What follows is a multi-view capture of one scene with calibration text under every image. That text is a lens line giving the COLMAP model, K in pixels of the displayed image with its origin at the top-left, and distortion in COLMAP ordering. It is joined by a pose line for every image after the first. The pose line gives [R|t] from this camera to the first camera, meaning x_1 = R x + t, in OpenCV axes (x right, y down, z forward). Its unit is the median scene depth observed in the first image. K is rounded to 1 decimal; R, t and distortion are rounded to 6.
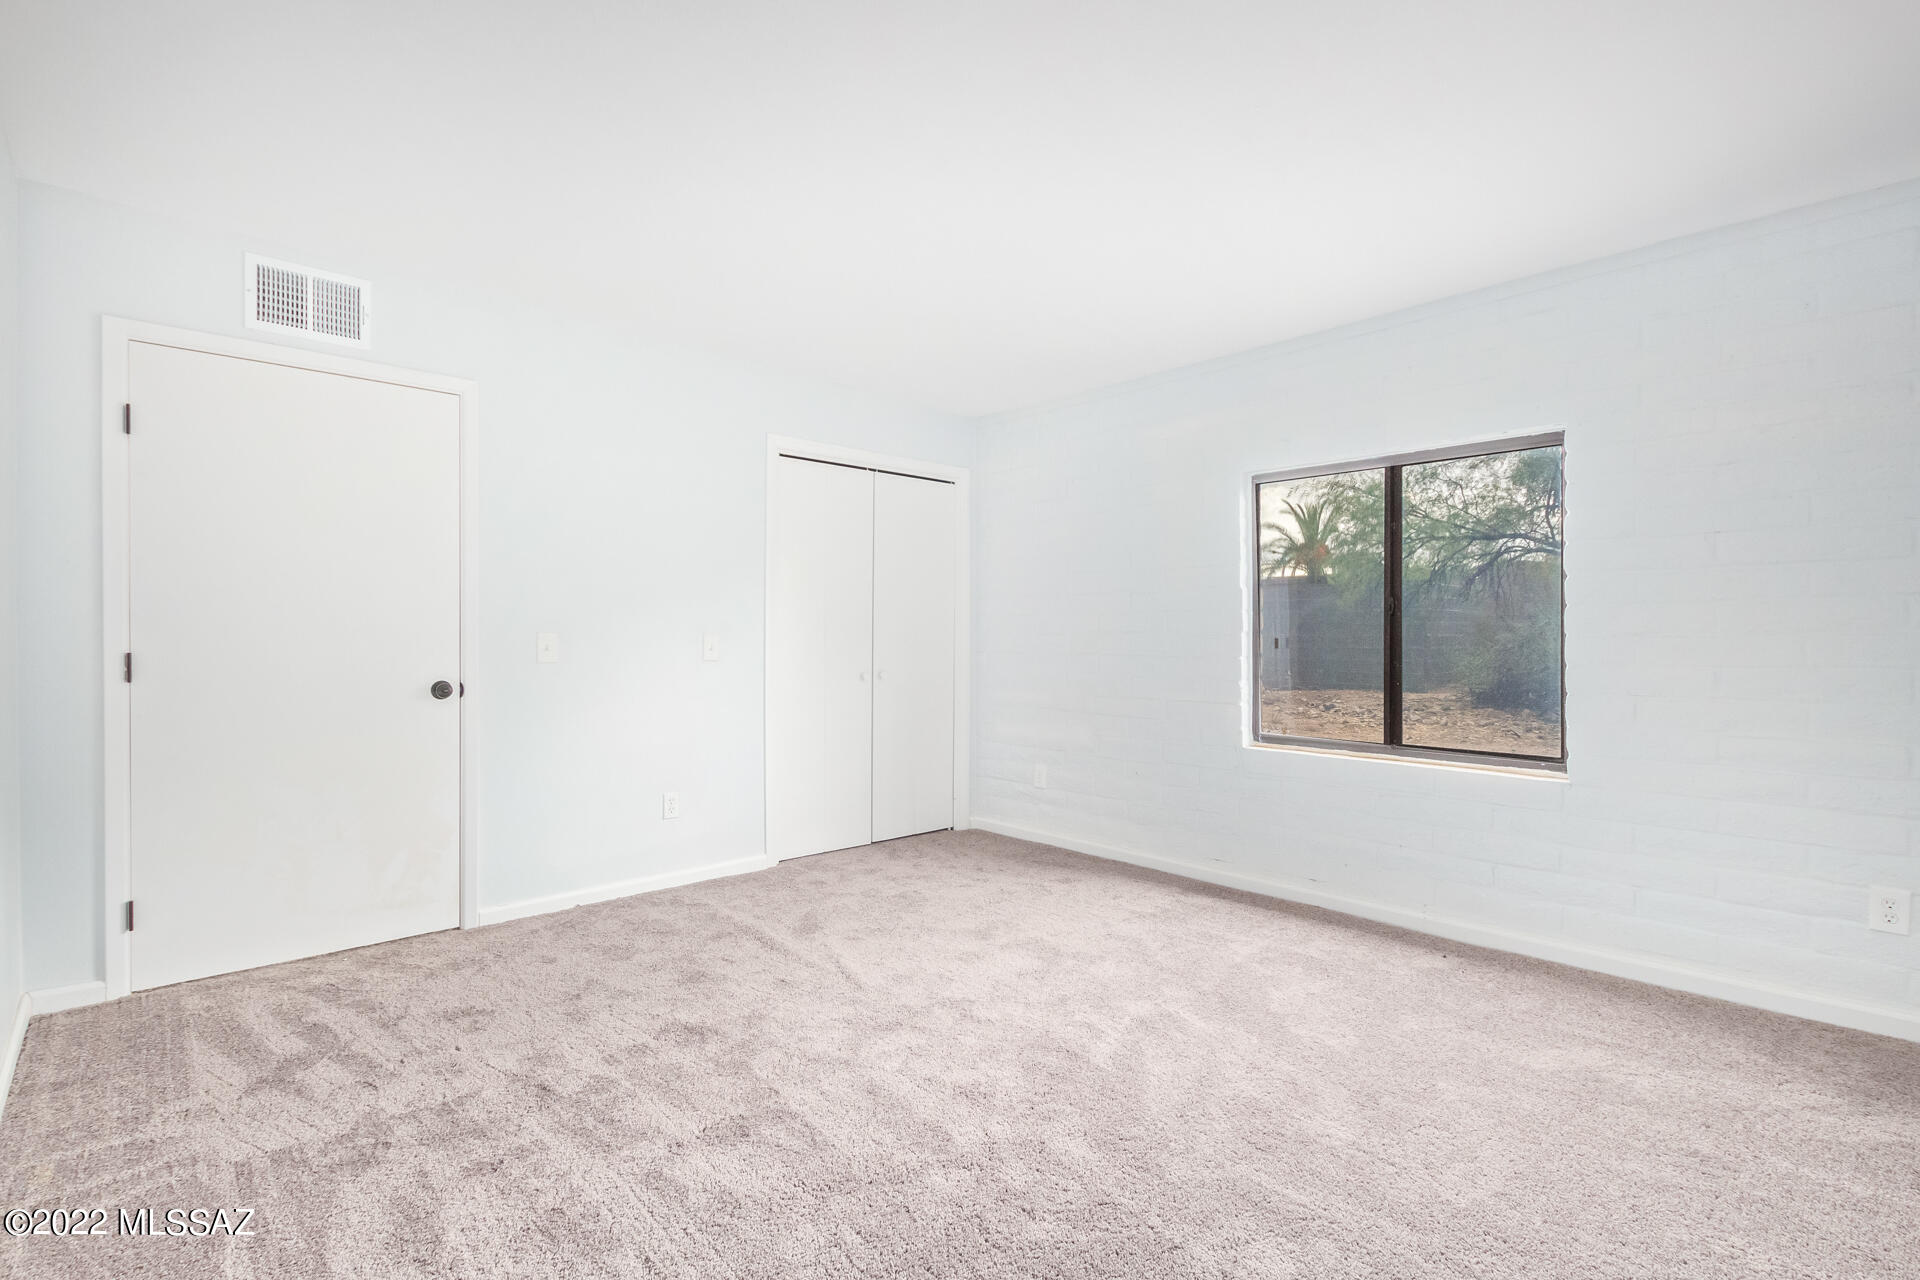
lens RADIAL K [[900.2, 0, 964.7], [0, 900.2, 641.1], [0, 0, 1]] dist [0.000098, -0.000160]
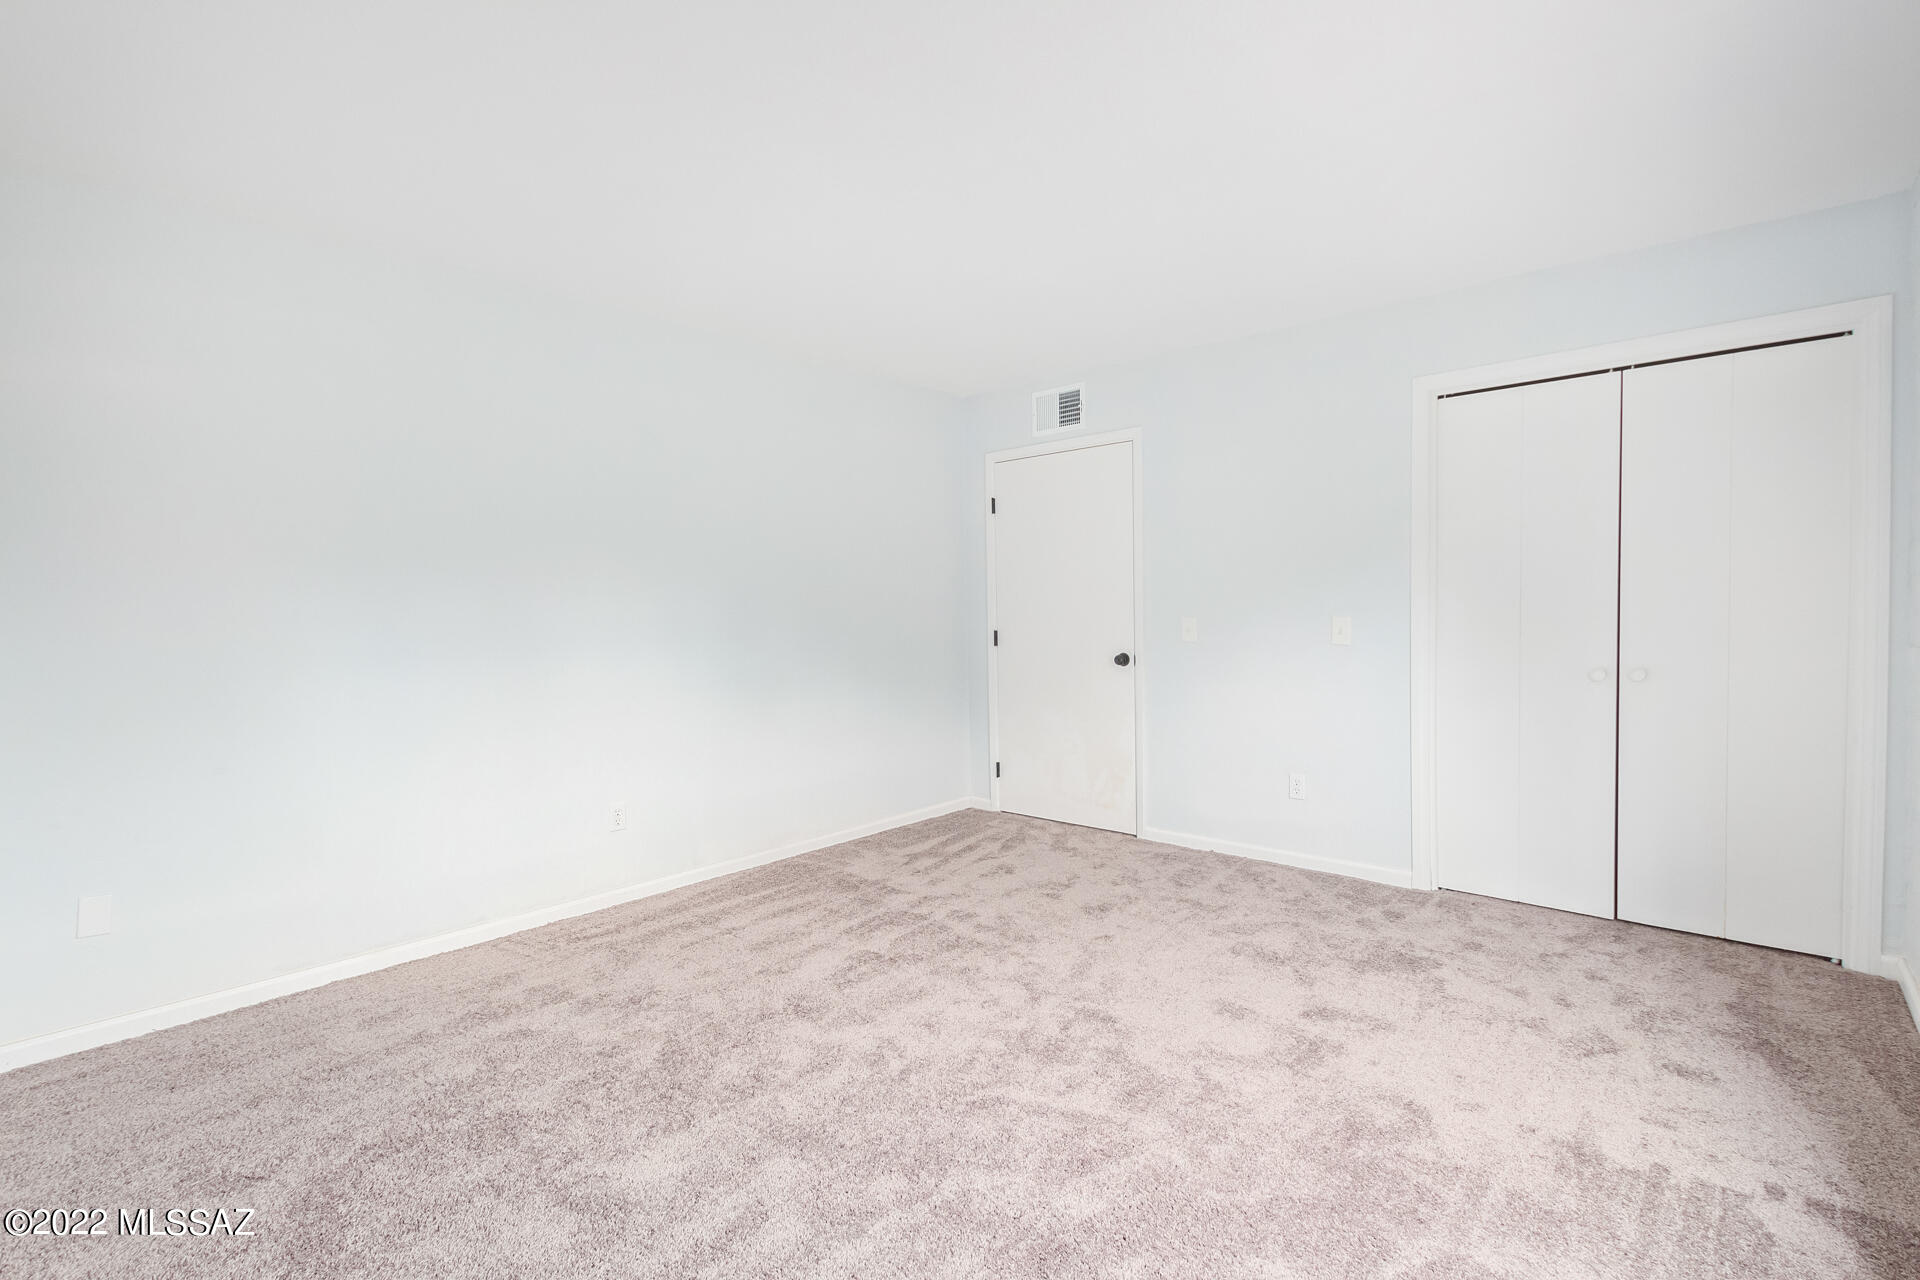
lens RADIAL K [[900.2, 0, 964.7], [0, 900.2, 641.1], [0, 0, 1]] dist [0.000098, -0.000160]
pose [[0.066036, 0.033392, -0.997258, 0.816144], [0.013279, 0.999322, 0.034340, -0.025989], [0.997729, -0.015510, 0.065548, 0.701165]]
